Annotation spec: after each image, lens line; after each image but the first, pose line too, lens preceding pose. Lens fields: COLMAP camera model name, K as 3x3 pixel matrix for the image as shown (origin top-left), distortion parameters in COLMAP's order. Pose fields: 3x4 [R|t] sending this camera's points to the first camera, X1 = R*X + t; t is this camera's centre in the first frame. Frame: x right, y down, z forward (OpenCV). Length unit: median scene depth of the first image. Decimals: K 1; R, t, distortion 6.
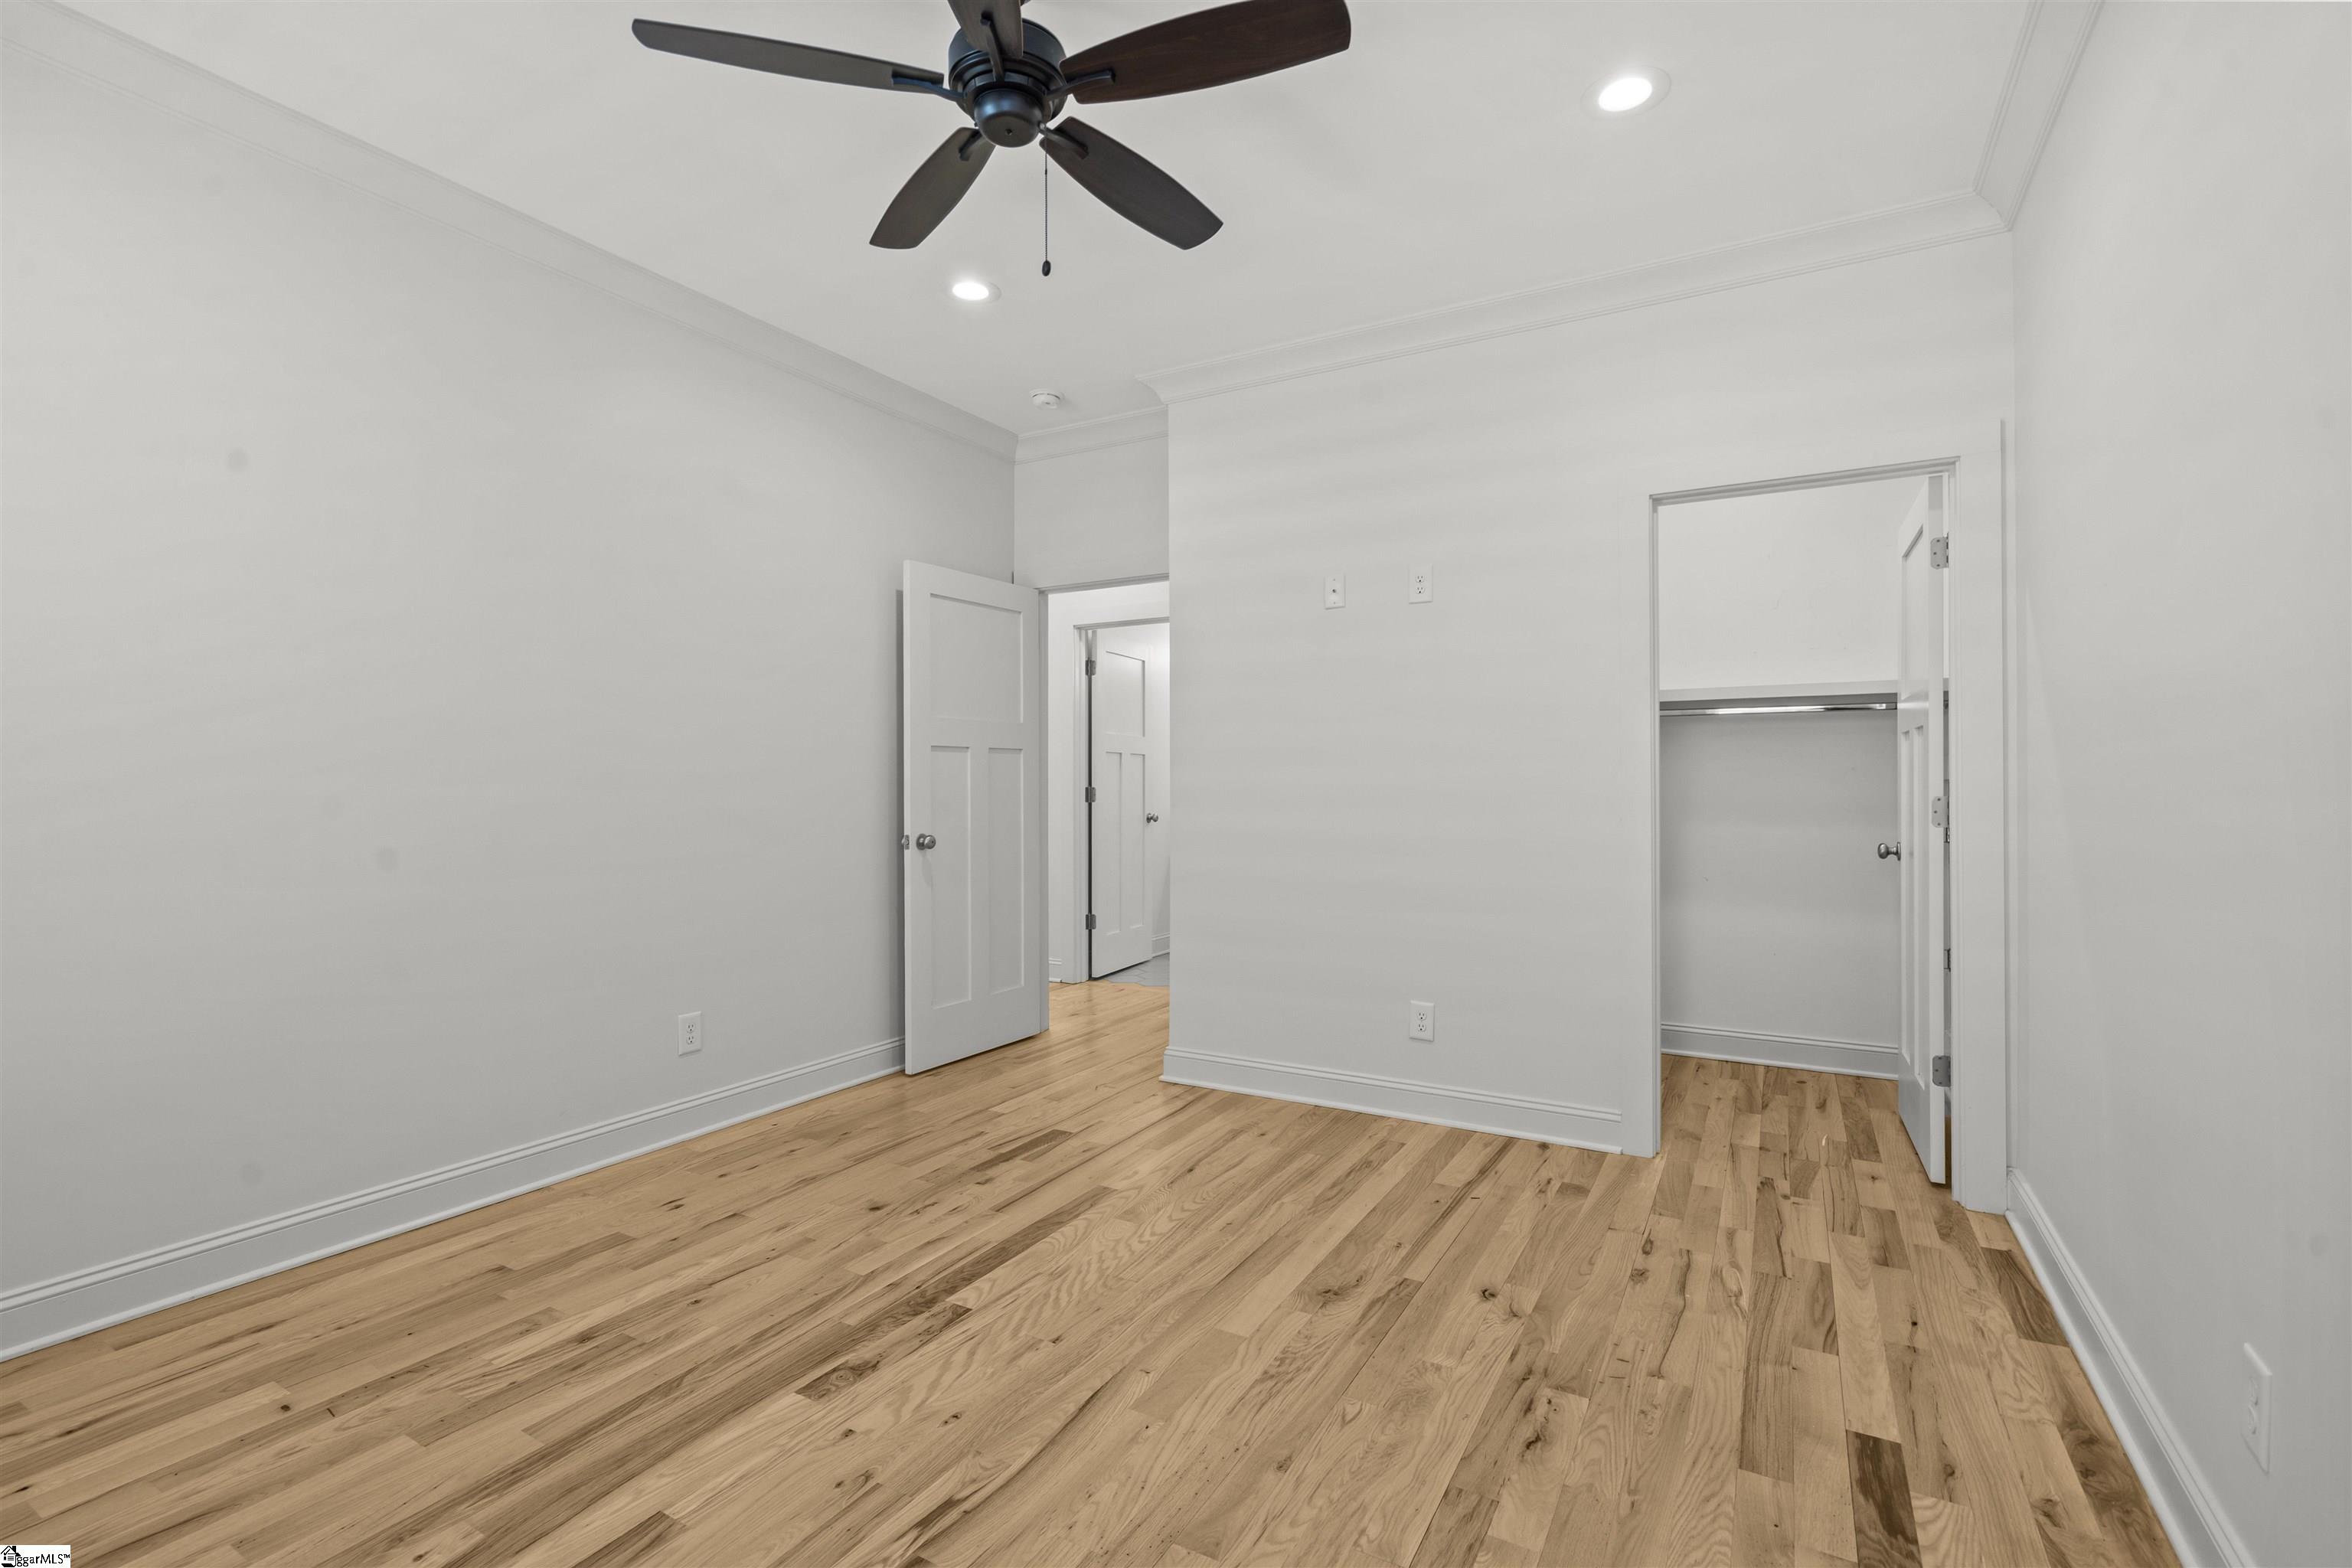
lens RADIAL K [[1073.3, 0, 1175.8], [0, 1073.3, 781.9], [0, 0, 1]] dist [0.001584, 0.000204]
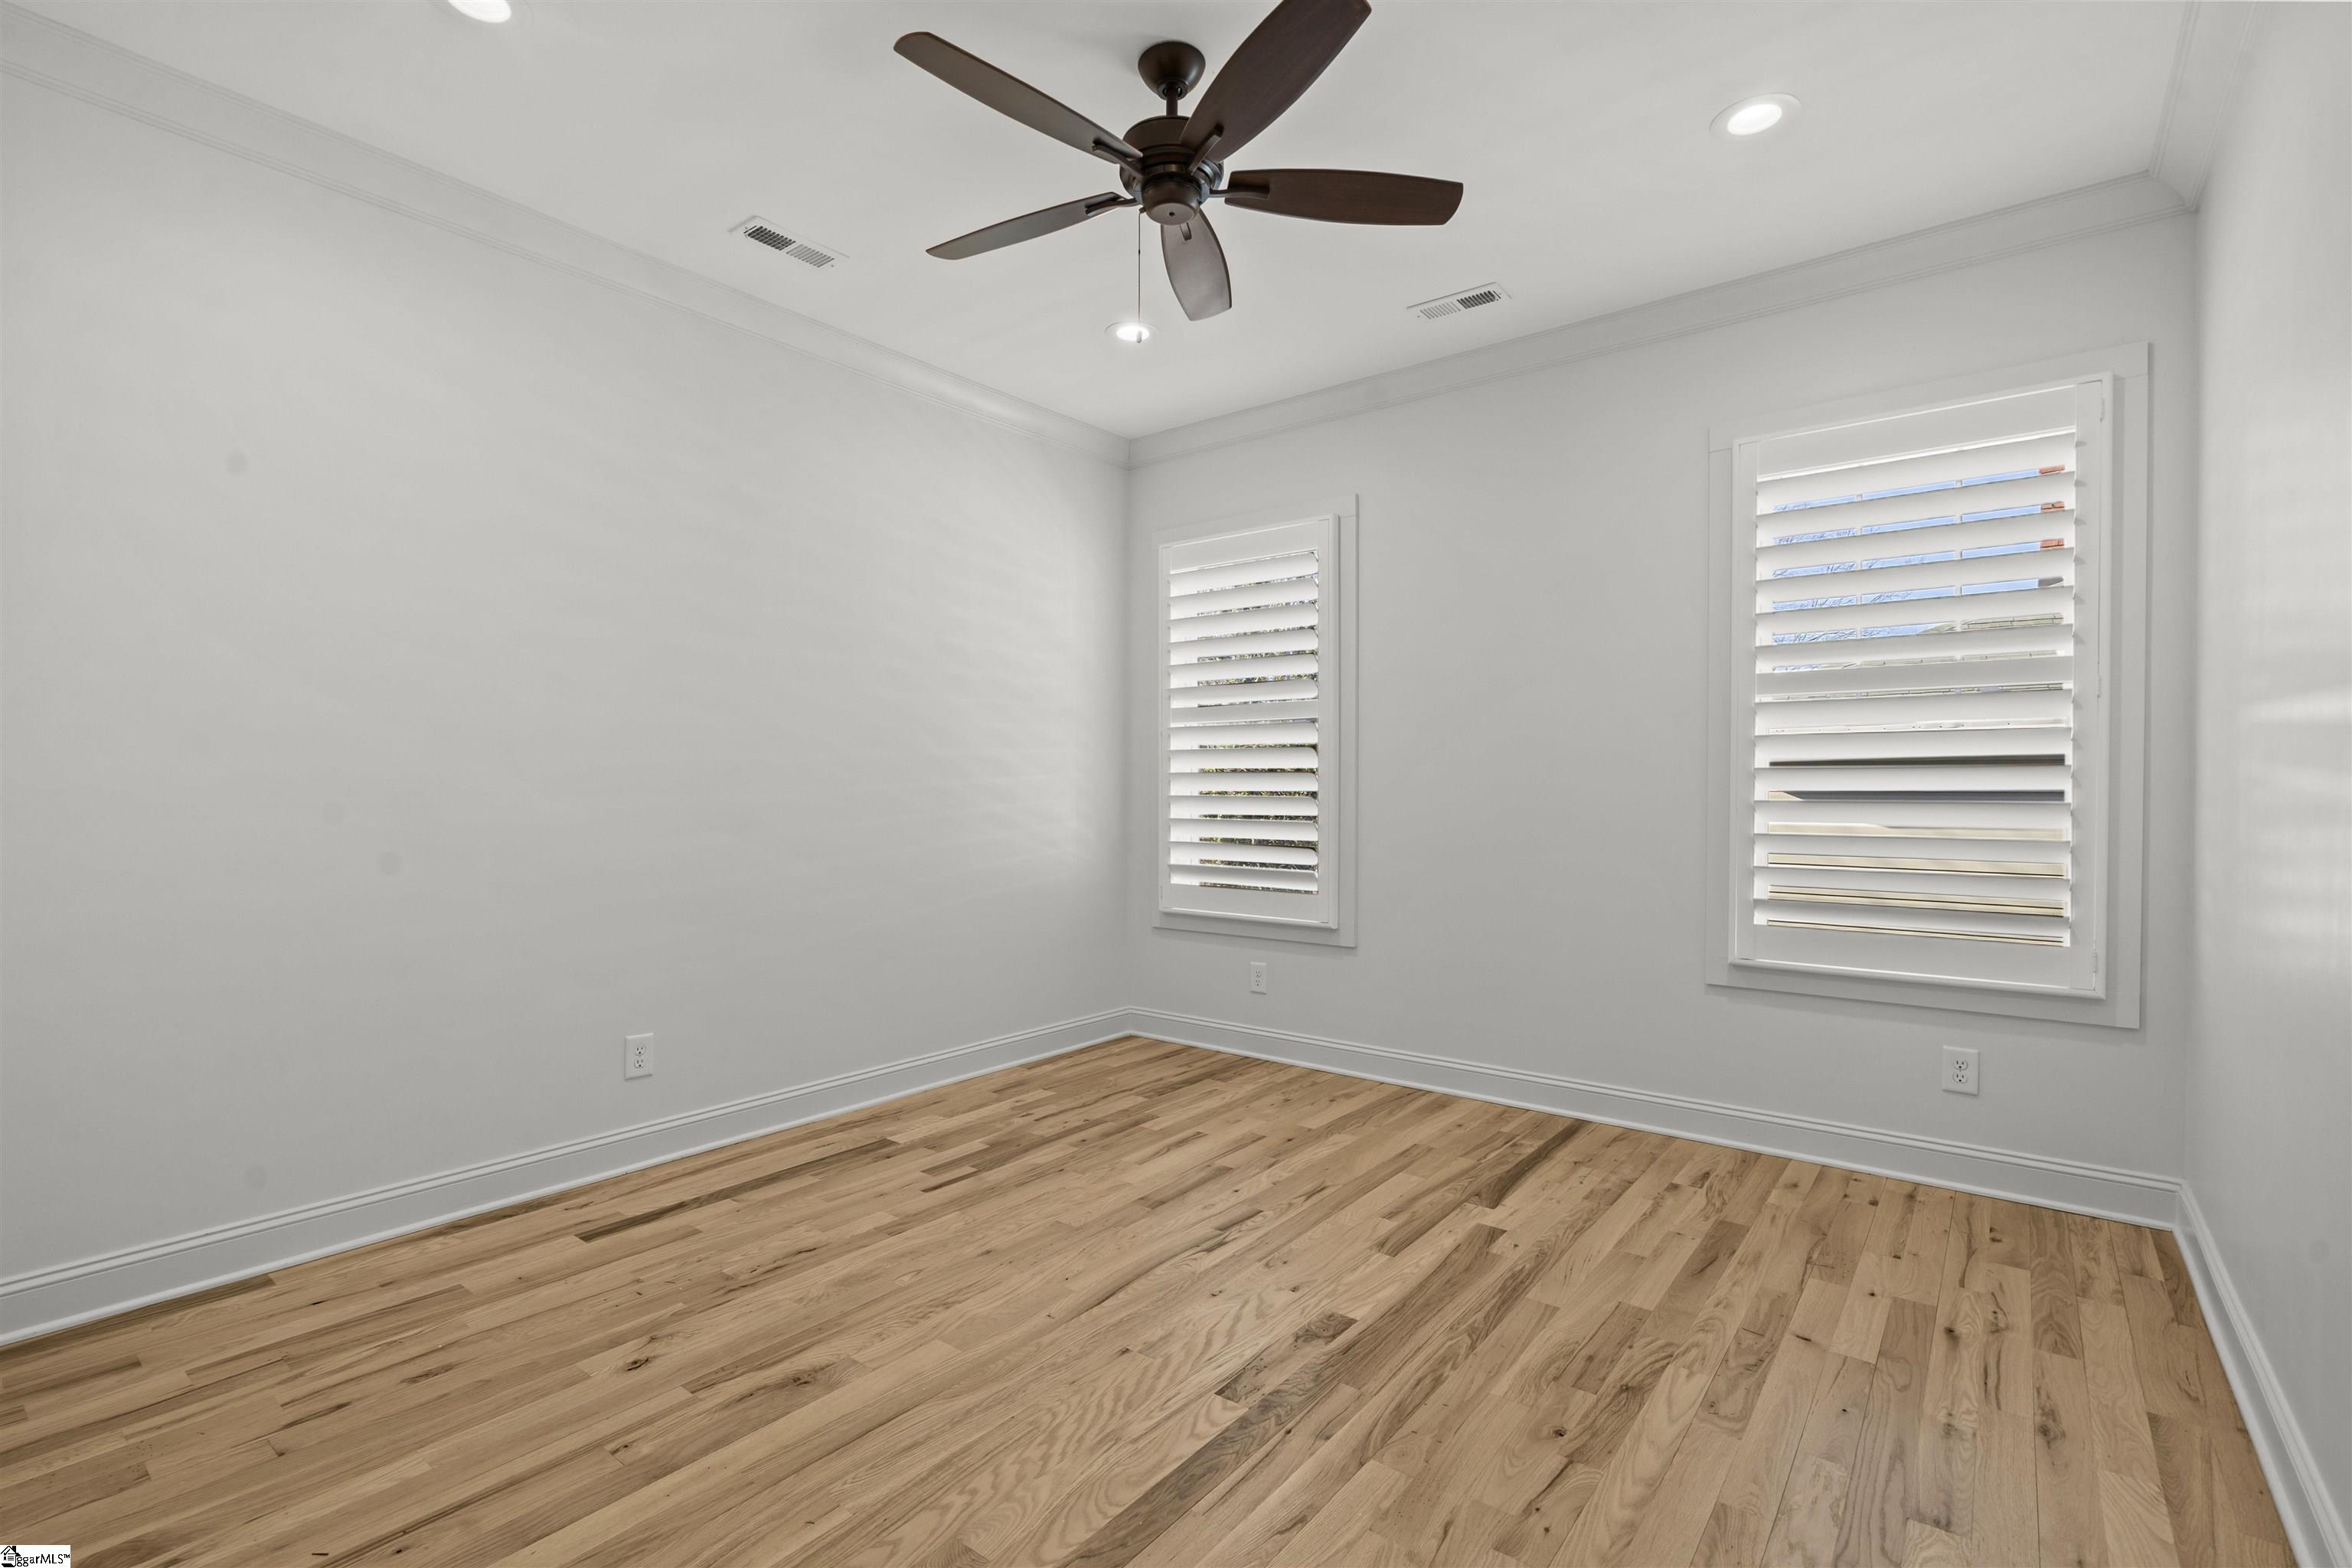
lens RADIAL K [[1073.3, 0, 1171.6], [0, 1073.3, 792.9], [0, 0, 1]] dist [0.001584, 0.000204]
pose [[-0.989064, 0.000802, 0.147483, -0.302823], [0.000519, 0.999998, -0.001953, 0.009116], [-0.147484, -0.001855, -0.989063, 1.992616]]
